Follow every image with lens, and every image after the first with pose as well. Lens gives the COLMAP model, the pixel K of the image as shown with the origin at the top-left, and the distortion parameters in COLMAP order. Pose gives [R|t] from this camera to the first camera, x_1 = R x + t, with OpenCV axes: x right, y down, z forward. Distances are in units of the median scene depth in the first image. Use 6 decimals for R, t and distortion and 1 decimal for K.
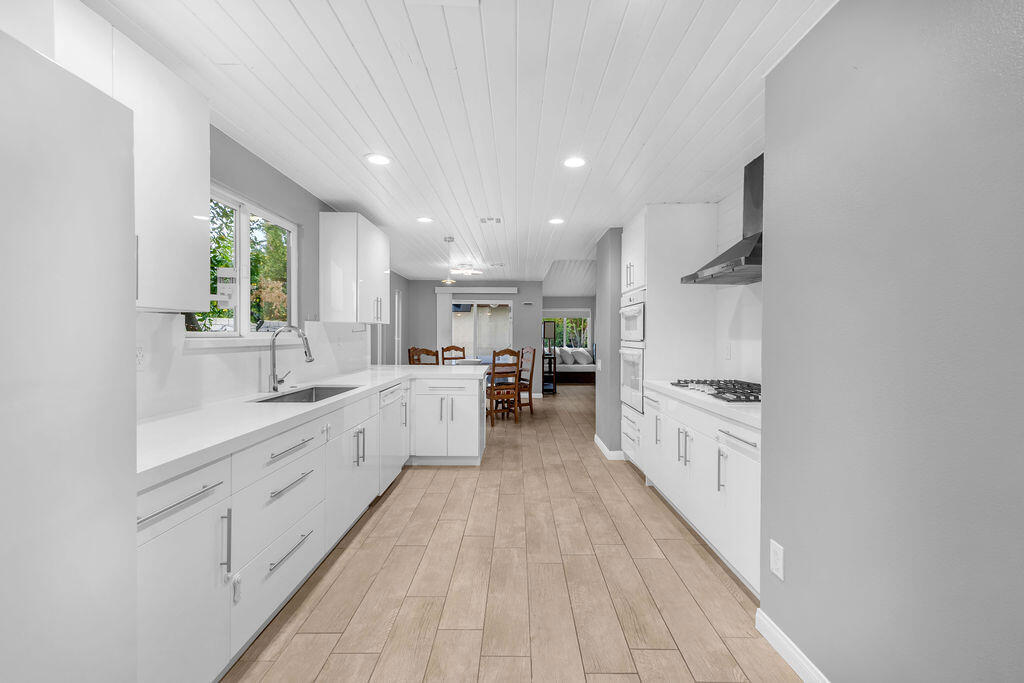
lens RADIAL K [[439.7, 0, 514.6], [0, 439.7, 339.6], [0, 0, 1]] dist [0.012708, -0.003272]
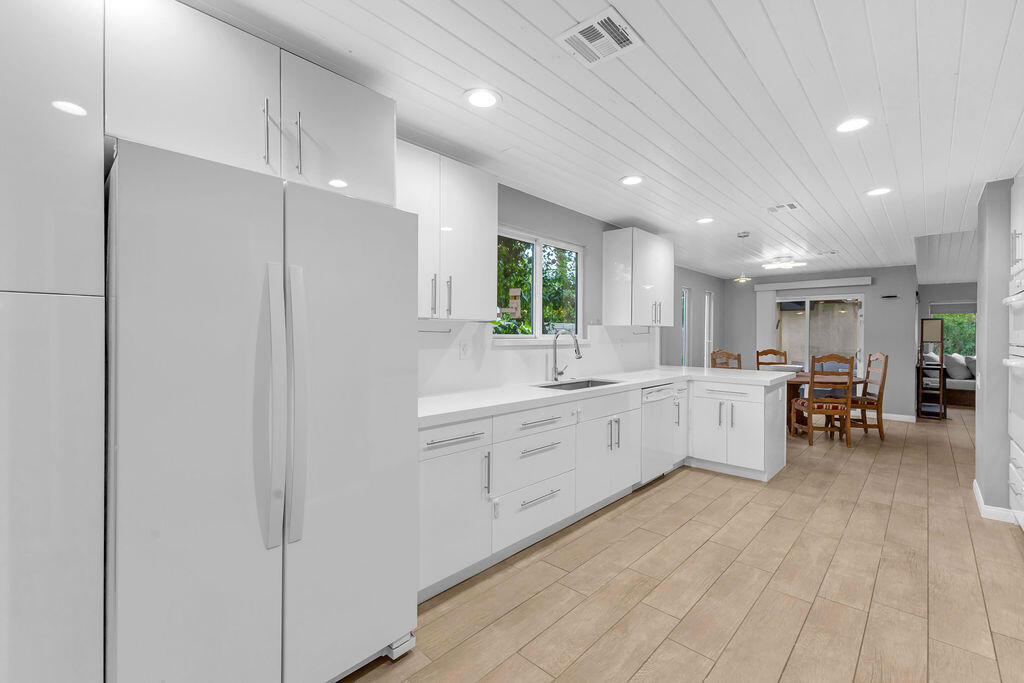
lens RADIAL K [[439.7, 0, 513.8], [0, 439.7, 338.9], [0, 0, 1]] dist [0.012708, -0.003272]
pose [[0.734442, 0.003979, -0.678660, 0.200361], [-0.008669, 0.999956, -0.003518, 0.001137], [0.678616, 0.008467, 0.734444, -0.021844]]
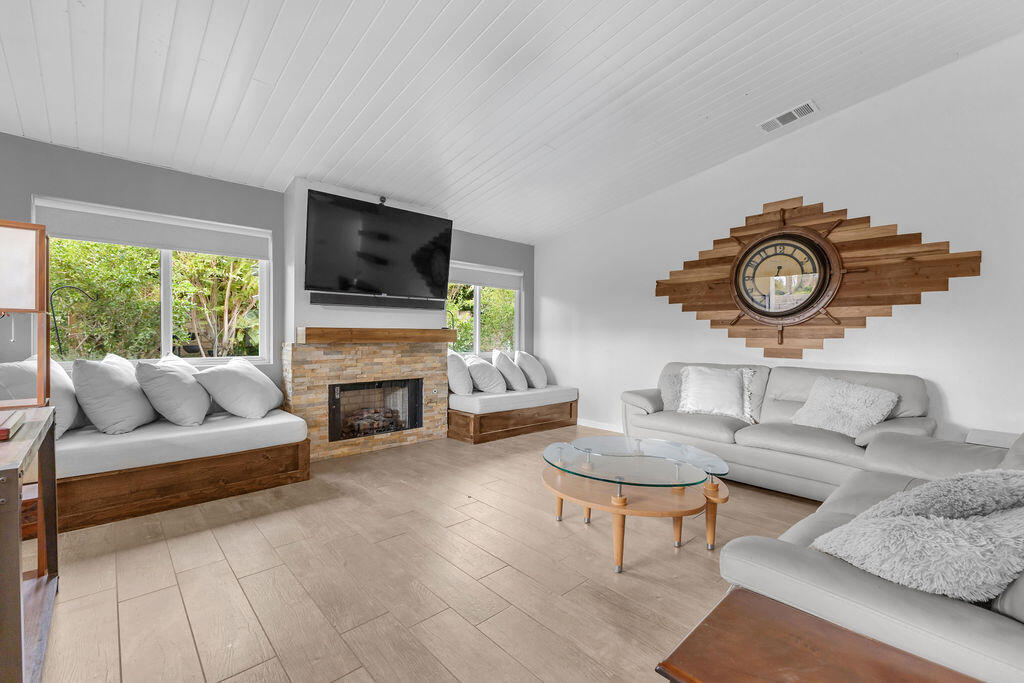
lens RADIAL K [[439.7, 0, 515.8], [0, 439.7, 339.4], [0, 0, 1]] dist [0.012708, -0.003272]
pose [[0.730691, -0.006570, 0.682676, 0.326138], [0.003180, 0.999976, 0.006220, 0.018678], [-0.682700, -0.002374, 0.730694, 2.475050]]
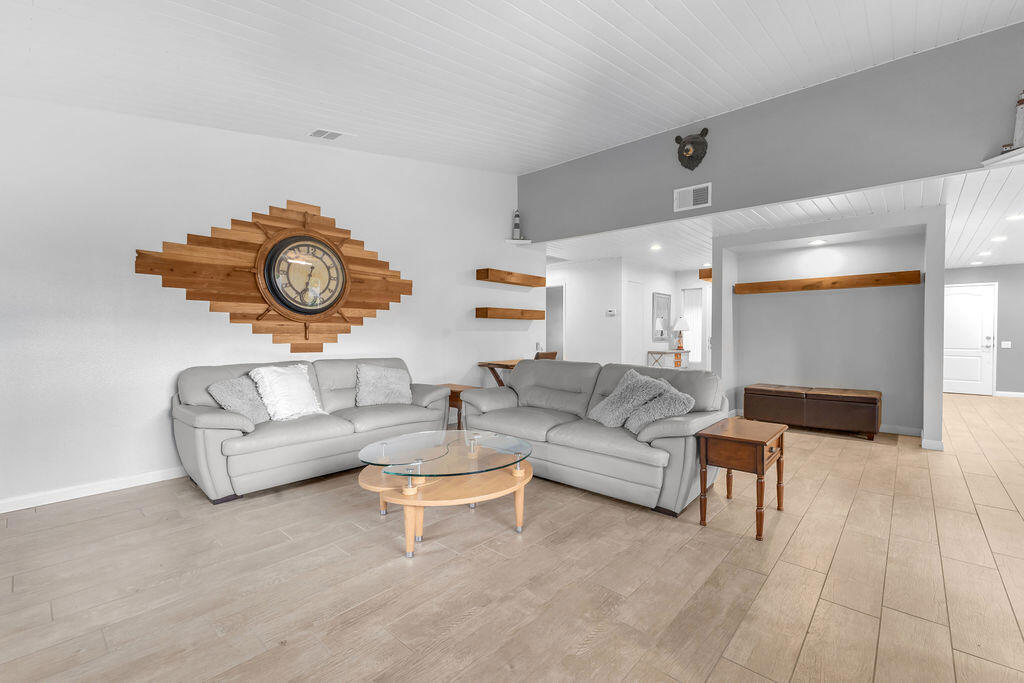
lens RADIAL K [[439.7, 0, 514.4], [0, 439.7, 338.1], [0, 0, 1]] dist [0.012708, -0.003272]
pose [[-0.747746, -0.013515, 0.663848, 0.381676], [0.000848, 0.999773, 0.021309, 0.010539], [-0.663985, 0.016496, -0.747564, 3.486842]]
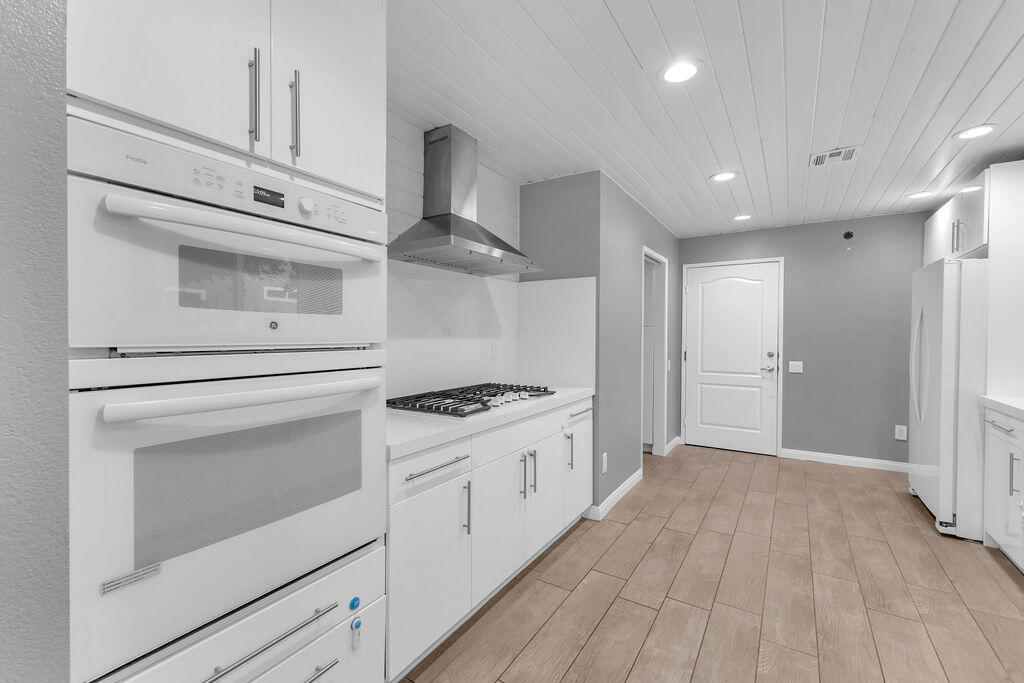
lens RADIAL K [[439.7, 0, 512.7], [0, 439.7, 338.1], [0, 0, 1]] dist [0.012708, -0.003272]
pose [[-0.847176, -0.011672, 0.531184, -0.006917], [-0.001560, 0.999809, 0.019482, -0.013561], [-0.531309, 0.015676, -0.847033, 1.454611]]
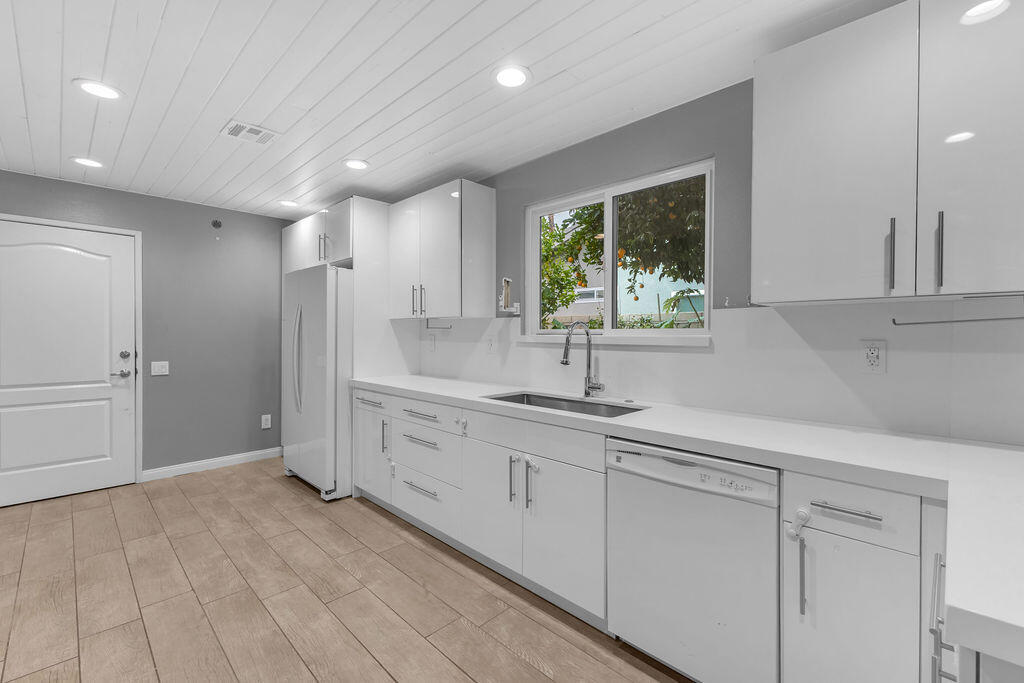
lens RADIAL K [[439.7, 0, 516.2], [0, 439.7, 338.7], [0, 0, 1]] dist [0.012708, -0.003272]
pose [[-0.694857, 0.001043, -0.719147, 0.159976], [-0.016103, 0.999726, 0.017009, -0.008847], [0.718968, 0.023399, -0.694650, 1.278516]]
